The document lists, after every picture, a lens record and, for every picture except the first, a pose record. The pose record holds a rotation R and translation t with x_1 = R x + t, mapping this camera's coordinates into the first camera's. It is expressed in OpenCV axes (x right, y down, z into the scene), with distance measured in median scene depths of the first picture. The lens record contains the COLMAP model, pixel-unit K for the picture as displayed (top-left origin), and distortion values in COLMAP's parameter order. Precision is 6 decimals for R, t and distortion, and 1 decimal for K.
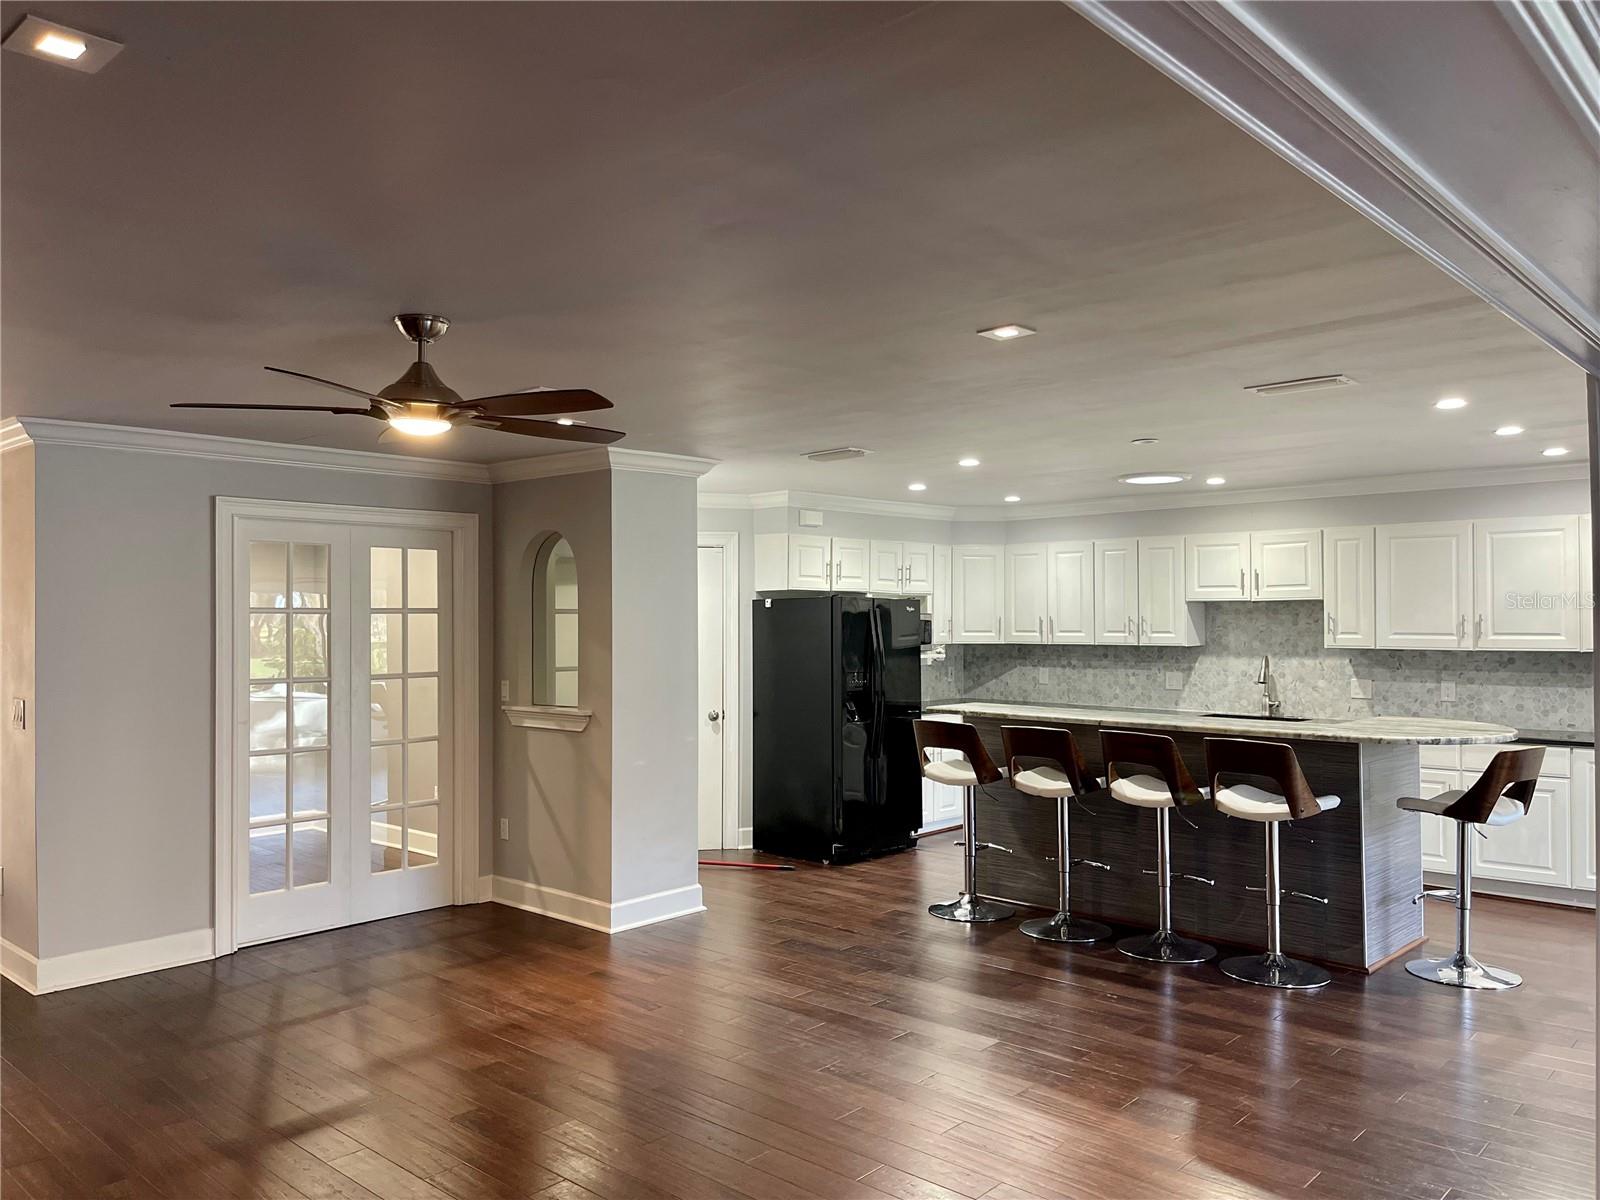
lens RADIAL K [[1198.6, 0, 804.7], [0, 1198.6, 610.3], [0, 0, 1]] dist [0.060038, -0.064233]
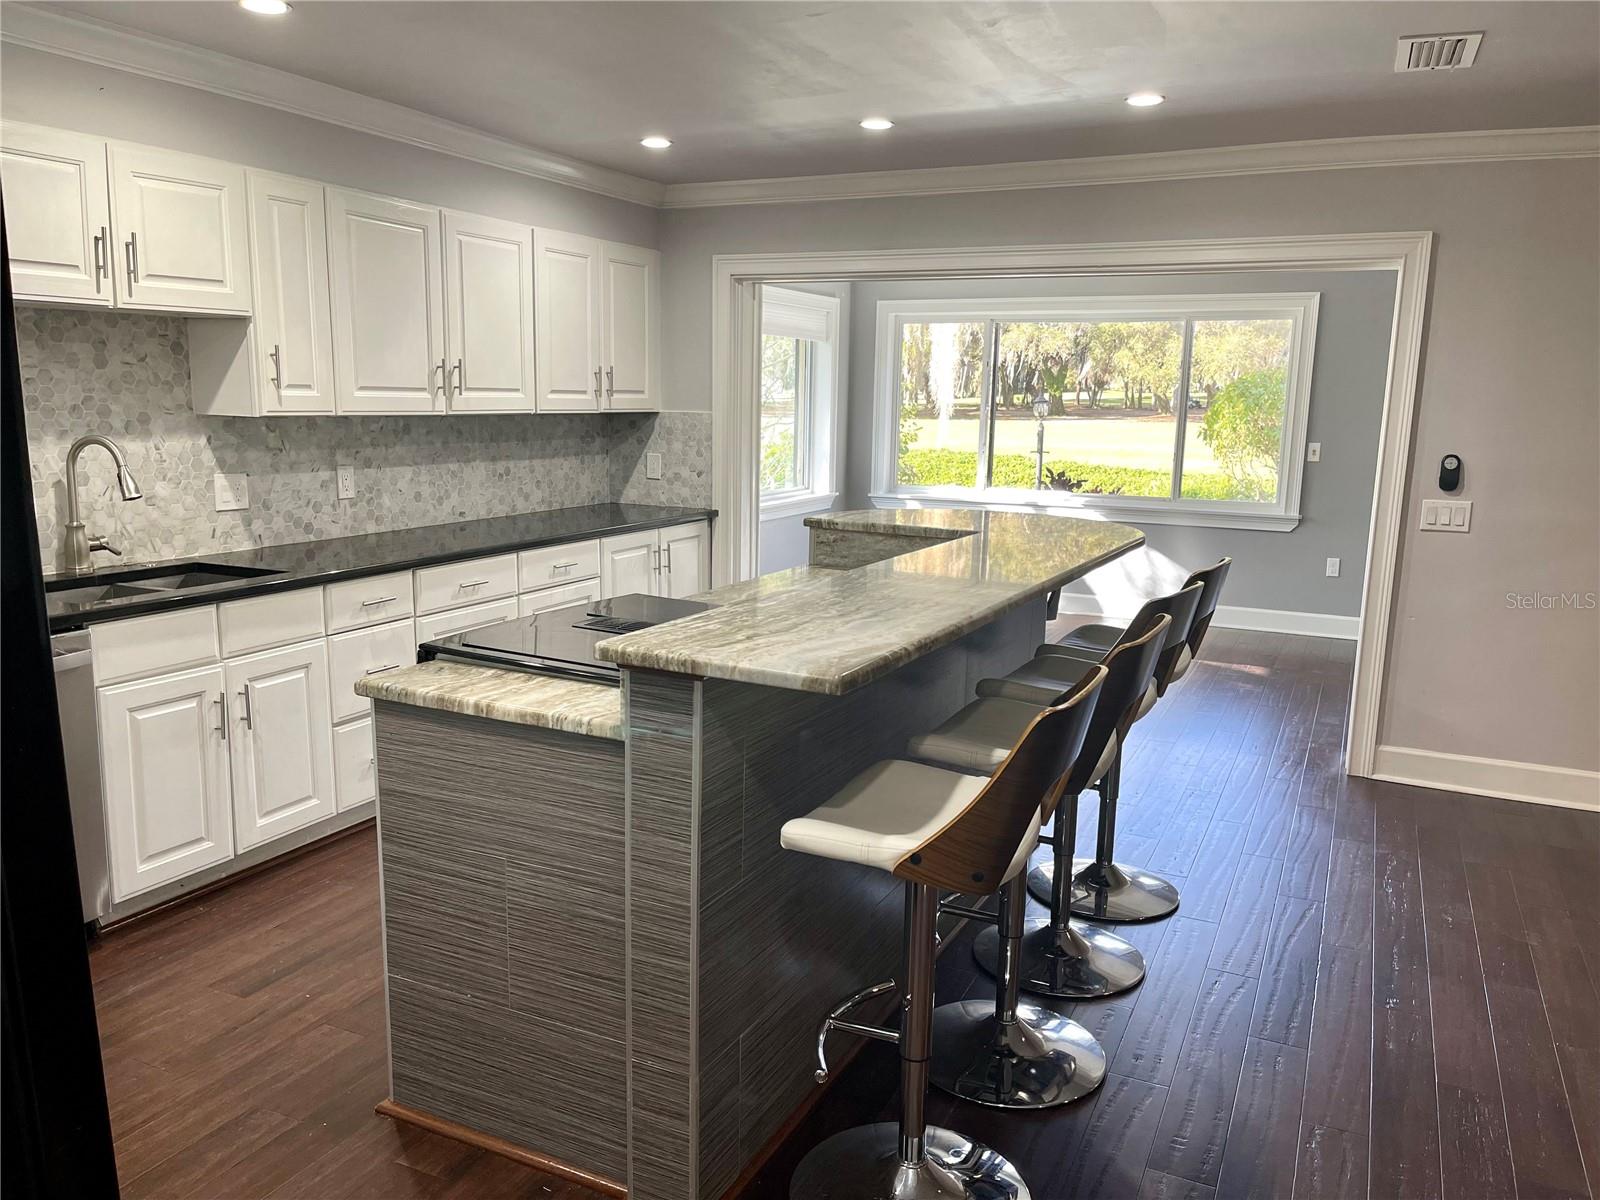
lens RADIAL K [[1198.6, 0, 809.7], [0, 1198.6, 594.0], [0, 0, 1]] dist [0.060038, -0.064233]
pose [[-0.298724, -0.162161, 0.940462, -0.130735], [-0.027348, 0.986508, 0.161414, 0.017298], [-0.953948, 0.022498, -0.299128, 0.974645]]
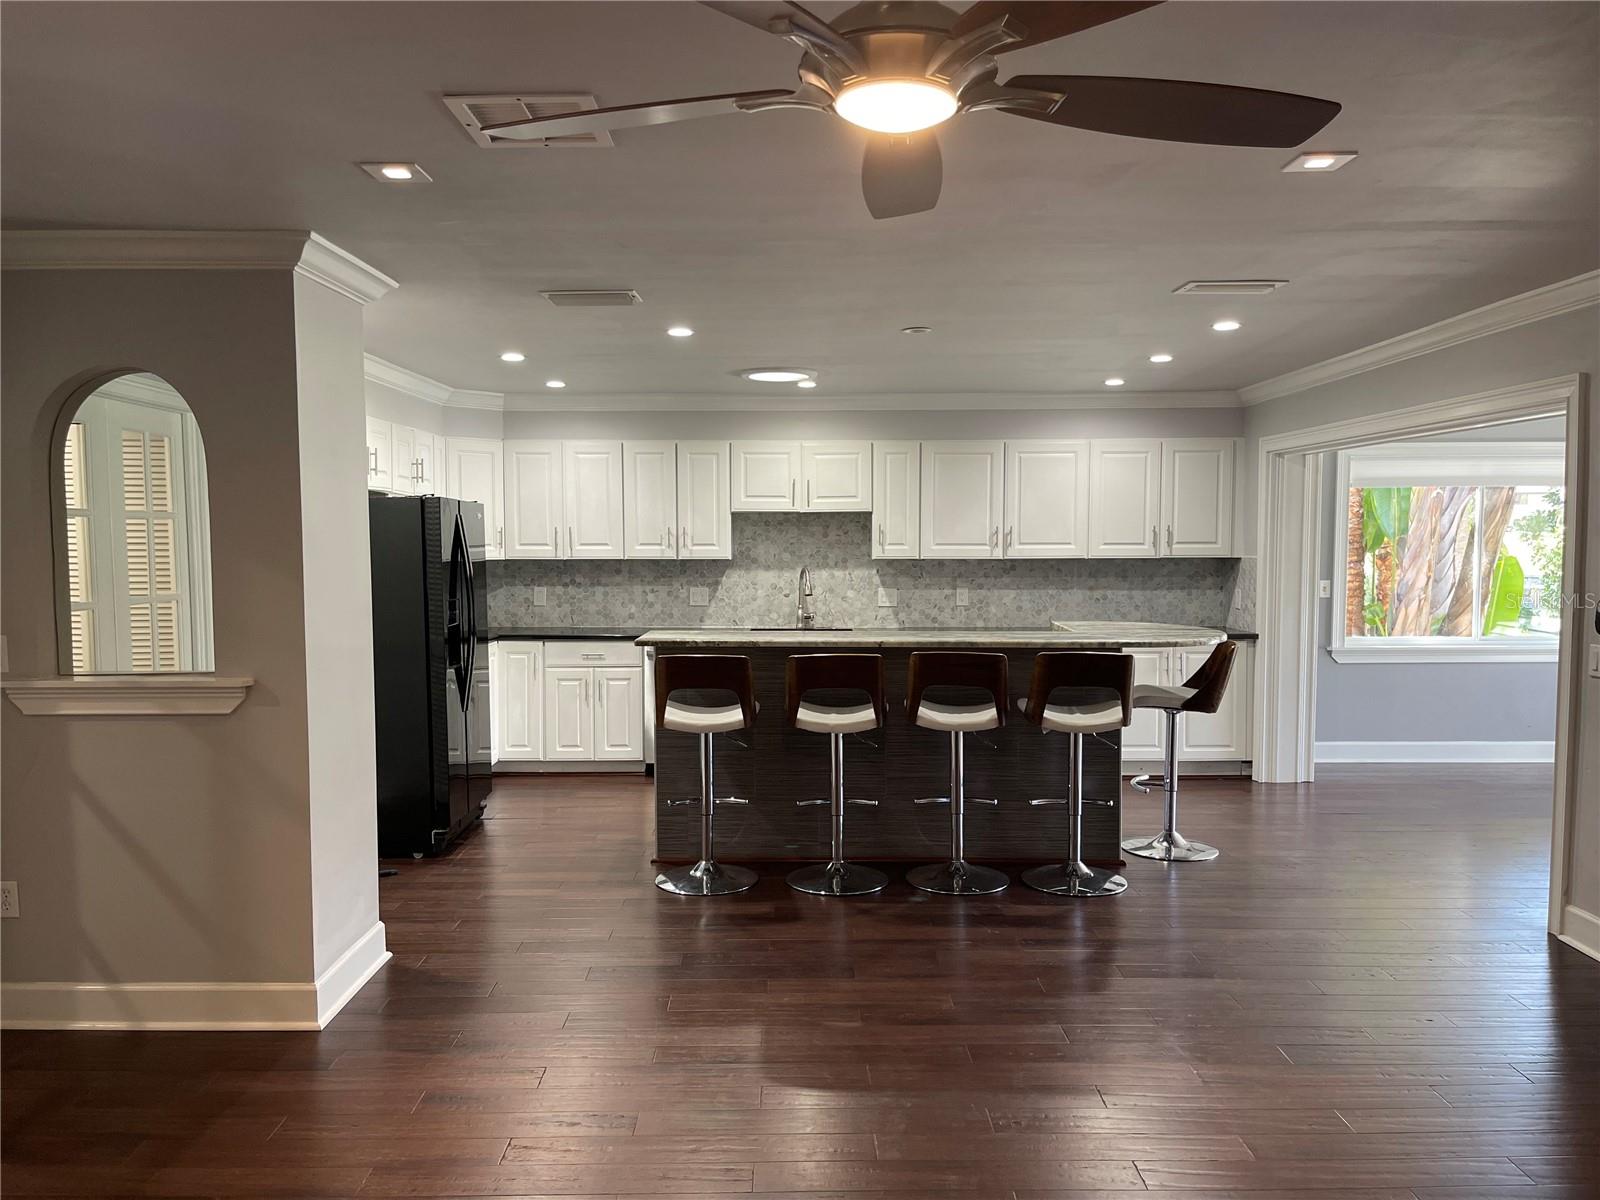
lens RADIAL K [[1198.6, 0, 787.0], [0, 1198.6, 608.1], [0, 0, 1]] dist [0.060038, -0.064233]
pose [[0.737528, -0.040873, 0.674079, -0.322890], [-0.005724, 0.997753, 0.066762, 0.005629], [-0.675293, -0.053097, 0.735636, 0.313330]]
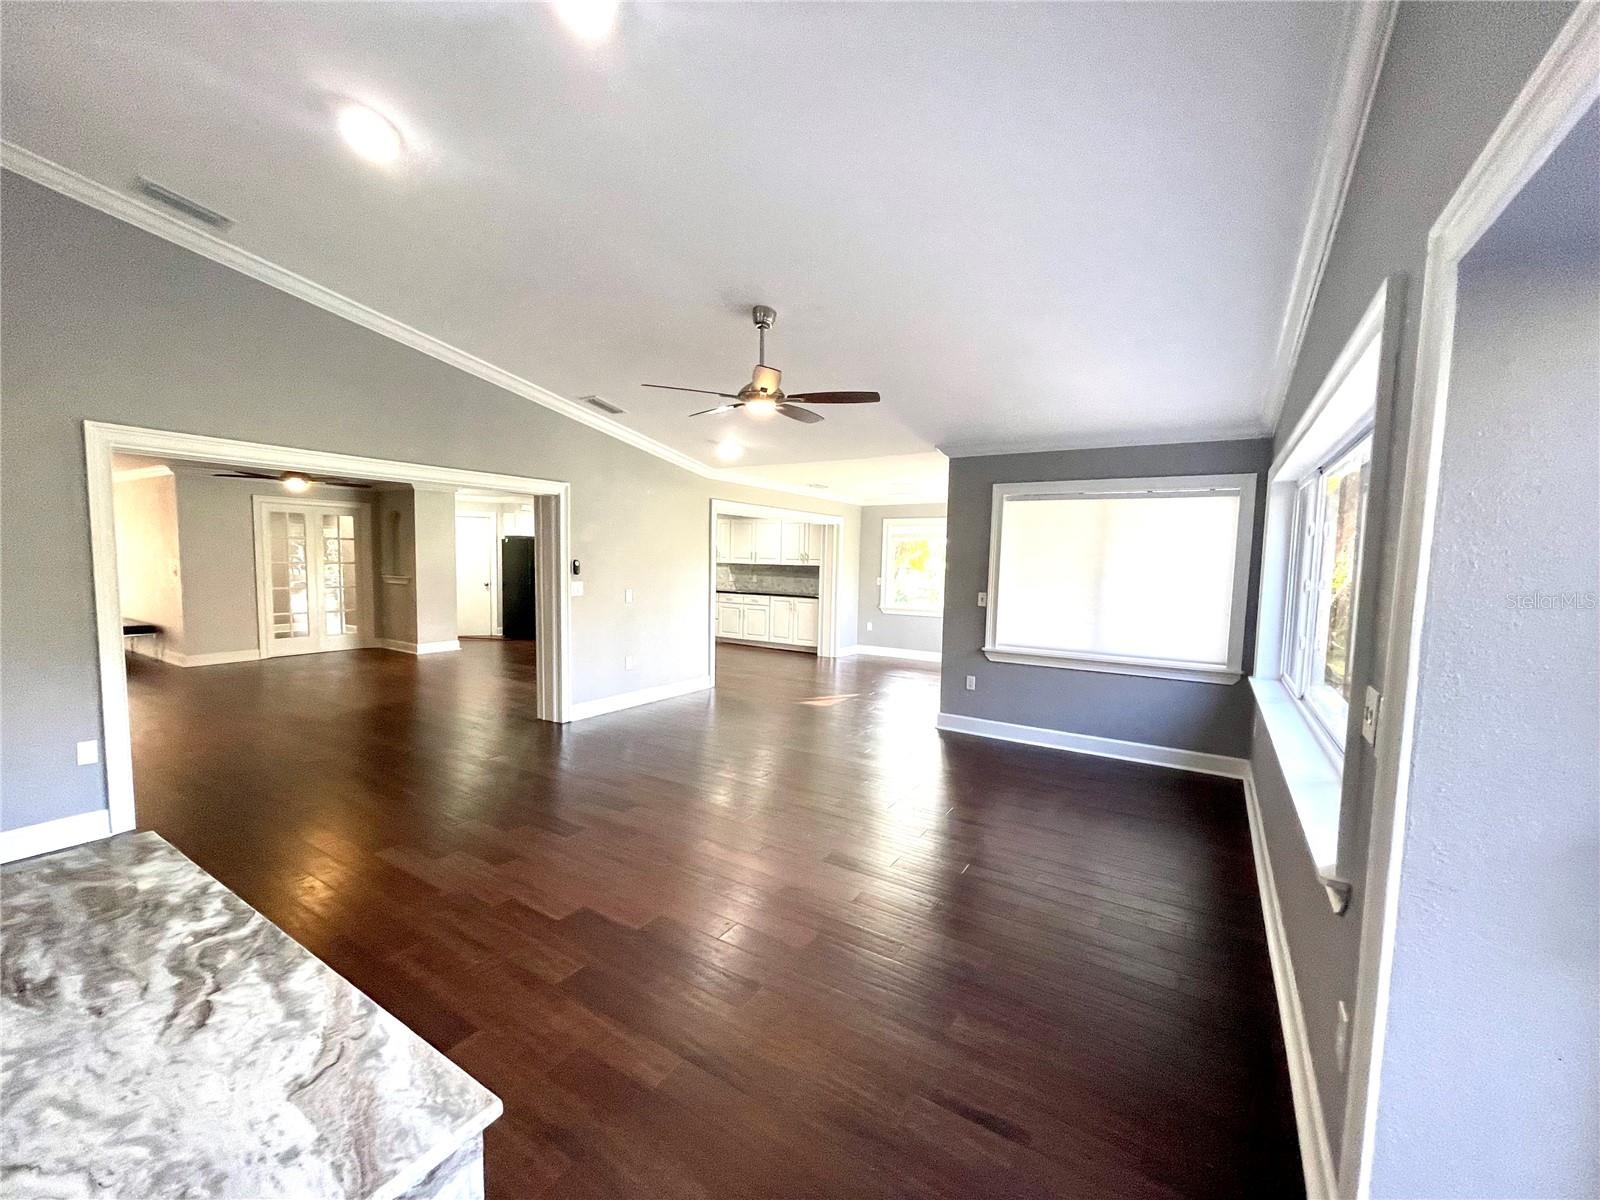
lens RADIAL K [[644.0, 0, 798.2], [0, 644.0, 599.6], [0, 0, 1]] dist [-0.004022, -0.001070]
pose [[0.980392, 0.013423, 0.196599, 0.337806], [-0.028946, 0.996665, 0.076296, -0.002590], [-0.194919, -0.080490, 0.977511, -0.519698]]
